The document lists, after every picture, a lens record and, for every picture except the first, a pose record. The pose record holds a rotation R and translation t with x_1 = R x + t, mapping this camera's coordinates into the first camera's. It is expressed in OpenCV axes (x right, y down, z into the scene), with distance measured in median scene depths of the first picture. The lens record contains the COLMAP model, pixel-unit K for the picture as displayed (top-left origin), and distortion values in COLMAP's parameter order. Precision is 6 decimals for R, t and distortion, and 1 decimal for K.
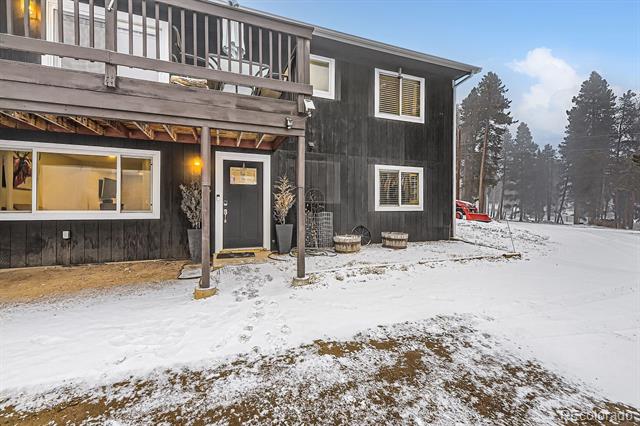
lens RADIAL K [[257.6, 0, 317.9], [0, 257.6, 211.5], [0, 0, 1]] dist [0.025081, -0.009936]
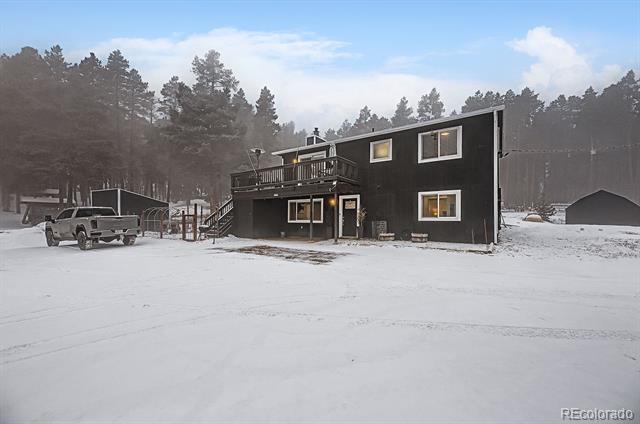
lens RADIAL K [[257.6, 0, 317.9], [0, 257.6, 210.5], [0, 0, 1]] dist [0.025081, -0.009936]
pose [[0.579573, -0.024358, -0.814557, 1.283853], [-0.005327, 0.999419, -0.033676, -0.008965], [0.814903, 0.023857, 0.579106, -0.498406]]
